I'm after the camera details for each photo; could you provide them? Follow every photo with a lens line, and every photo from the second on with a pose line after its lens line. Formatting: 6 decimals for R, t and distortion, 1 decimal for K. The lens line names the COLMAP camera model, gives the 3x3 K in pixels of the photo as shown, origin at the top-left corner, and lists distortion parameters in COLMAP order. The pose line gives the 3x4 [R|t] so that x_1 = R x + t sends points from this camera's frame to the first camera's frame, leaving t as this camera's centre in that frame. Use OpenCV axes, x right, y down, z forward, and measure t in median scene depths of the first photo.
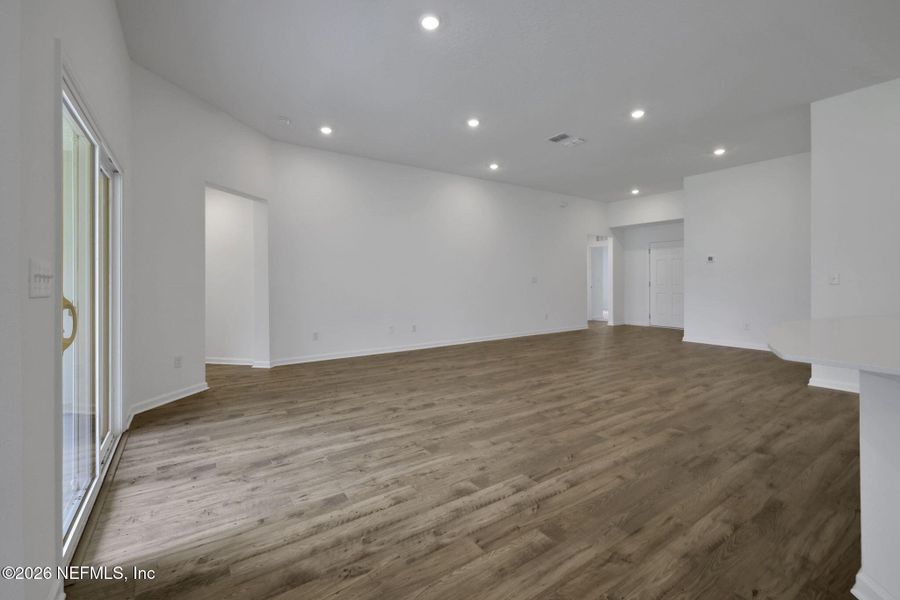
lens RADIAL K [[387.1, 0, 445.1], [0, 387.1, 281.3], [0, 0, 1]] dist [-0.000378, -0.000134]
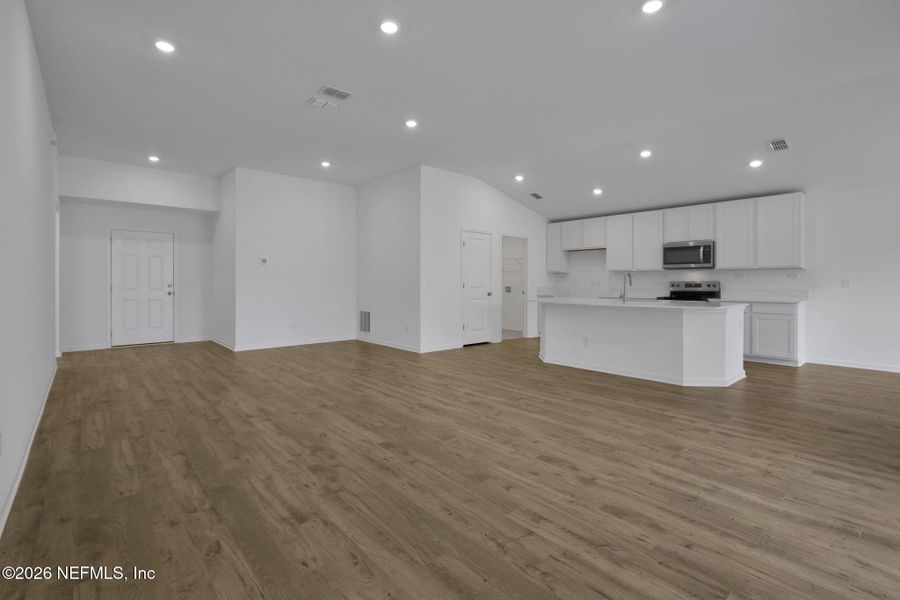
lens RADIAL K [[411.2, 0, 448.1], [0, 411.2, 285.0], [0, 0, 1]] dist [-0.000901, -0.000578]
pose [[-0.120045, -0.000788, 0.992768, -1.024468], [-0.001064, 0.999999, 0.000665, 0.003572], [-0.992768, -0.000977, -0.120046, 1.706899]]
